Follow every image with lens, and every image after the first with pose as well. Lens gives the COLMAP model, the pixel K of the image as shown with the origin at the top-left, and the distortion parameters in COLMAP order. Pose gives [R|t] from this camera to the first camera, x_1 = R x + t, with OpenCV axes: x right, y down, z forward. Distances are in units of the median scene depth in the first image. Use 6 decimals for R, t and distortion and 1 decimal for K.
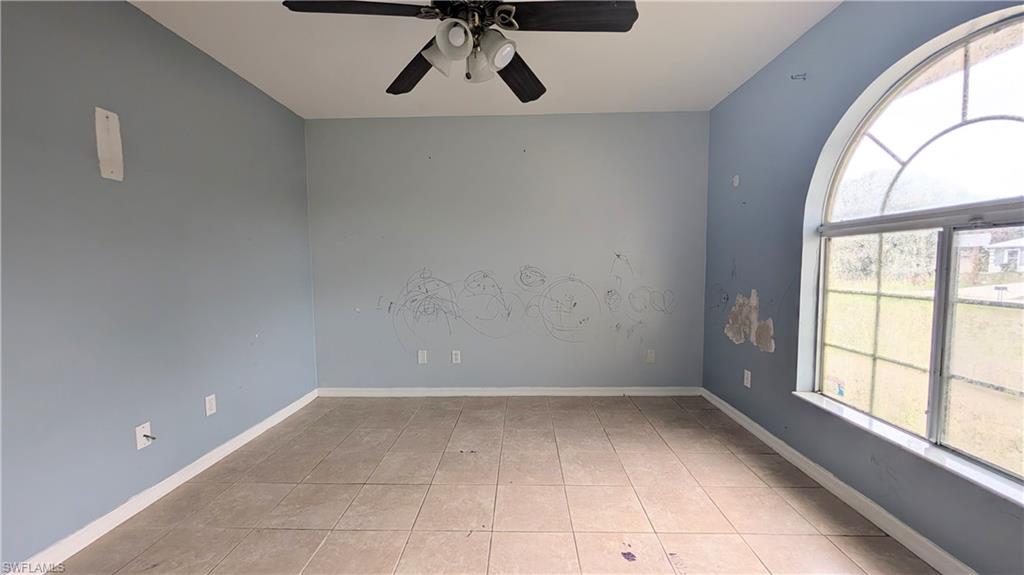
lens RADIAL K [[387.3, 0, 512.0], [0, 387.3, 287.5], [0, 0, 1]] dist [0.000033, 0.000027]
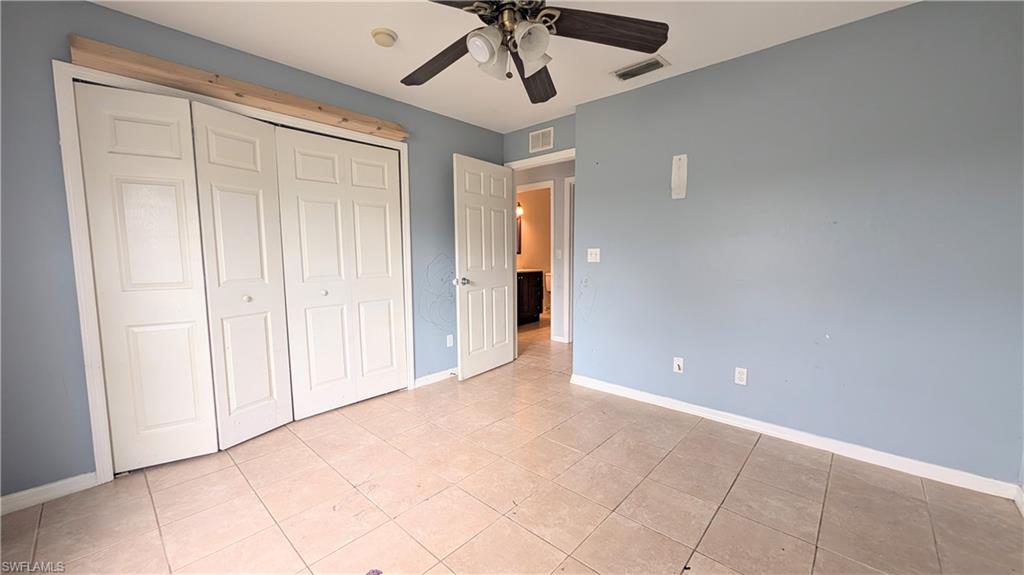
lens RADIAL K [[387.3, 0, 512.0], [0, 387.3, 287.5], [0, 0, 1]] dist [0.000033, 0.000027]
pose [[-0.655536, 0.079608, -0.750956, 0.602368], [-0.032952, 0.990465, 0.133764, -0.102300], [0.754445, 0.112433, -0.646662, 1.469100]]
